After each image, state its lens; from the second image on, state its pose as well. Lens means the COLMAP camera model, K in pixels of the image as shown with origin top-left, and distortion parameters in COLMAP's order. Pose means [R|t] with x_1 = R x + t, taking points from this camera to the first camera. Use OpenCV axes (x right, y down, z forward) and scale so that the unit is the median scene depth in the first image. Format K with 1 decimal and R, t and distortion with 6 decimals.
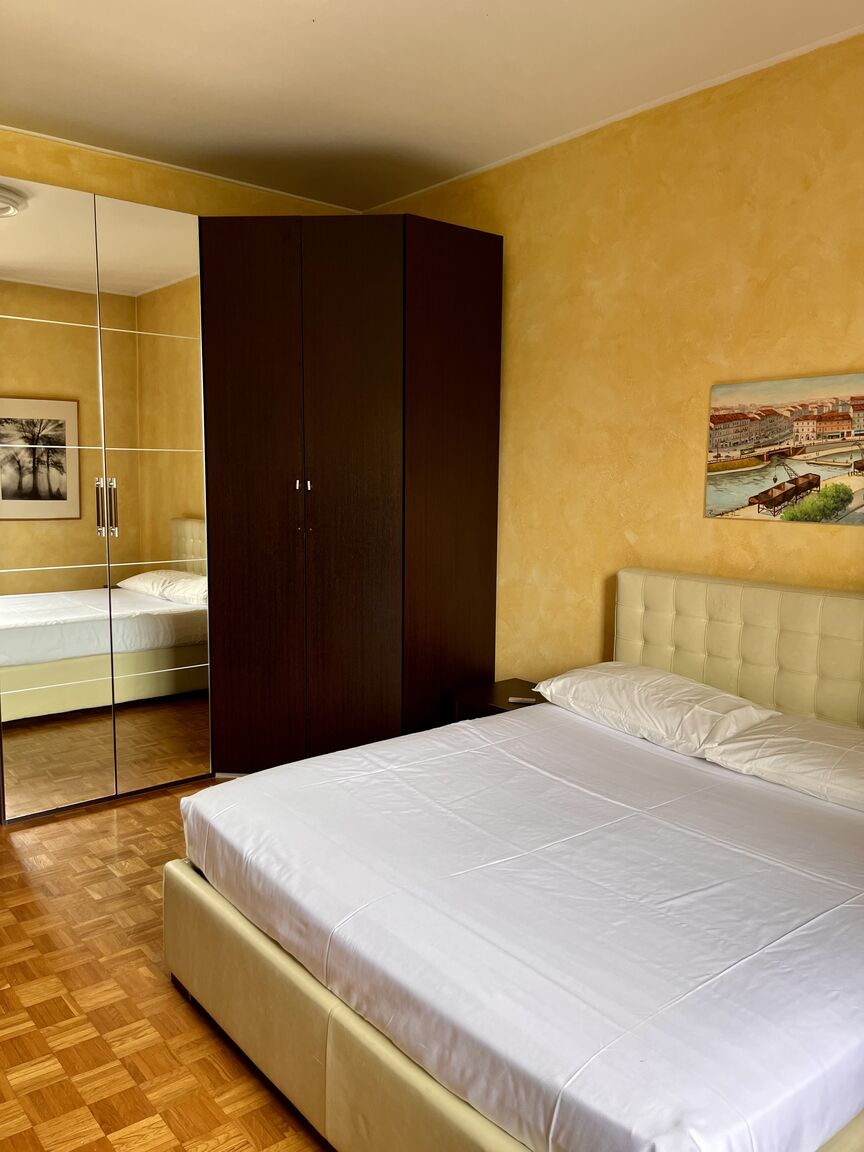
lens RADIAL K [[880.6, 0, 448.7], [0, 880.6, 558.4], [0, 0, 1]] dist [0.063408, -0.098395]
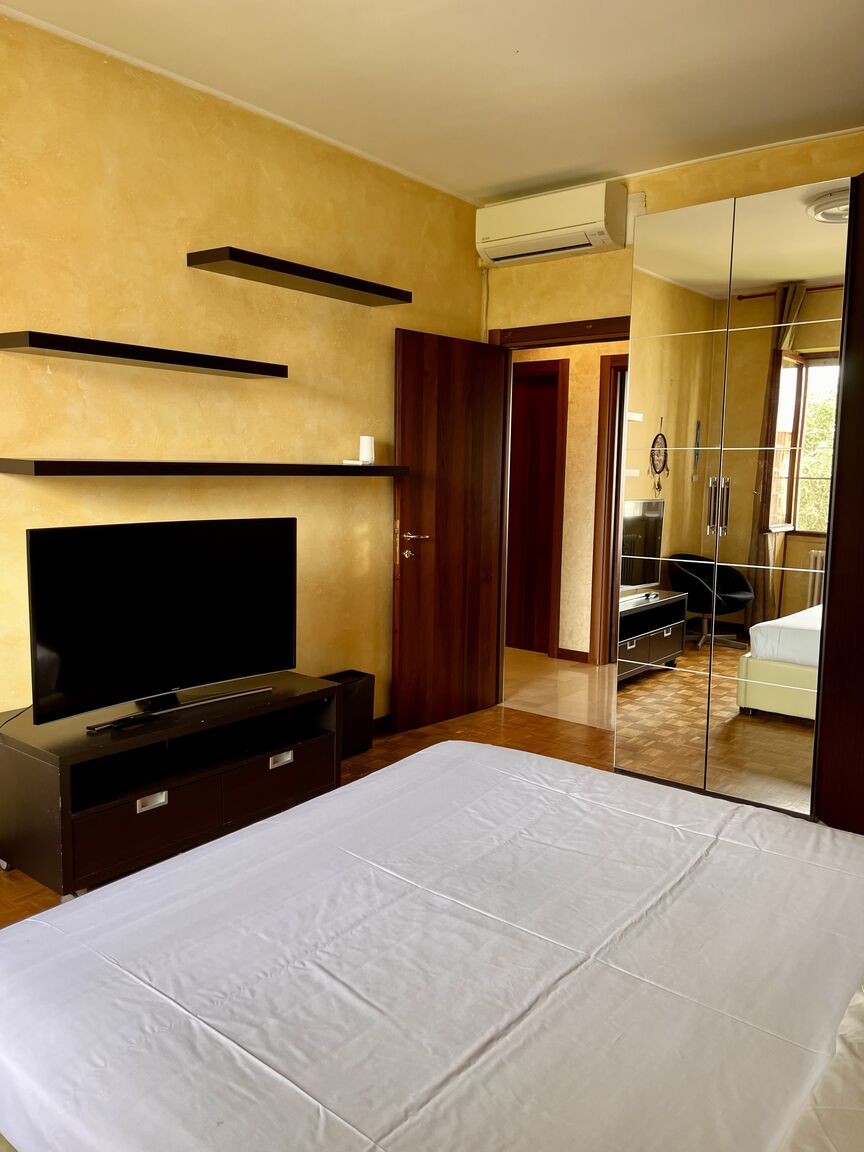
lens RADIAL K [[880.6, 0, 426.8], [0, 880.6, 577.2], [0, 0, 1]] dist [0.063408, -0.098395]
pose [[0.183692, 0.105942, -0.977258, 0.754565], [-0.102825, 0.990792, 0.088081, -0.045559], [0.977591, 0.084306, 0.192894, 0.654453]]
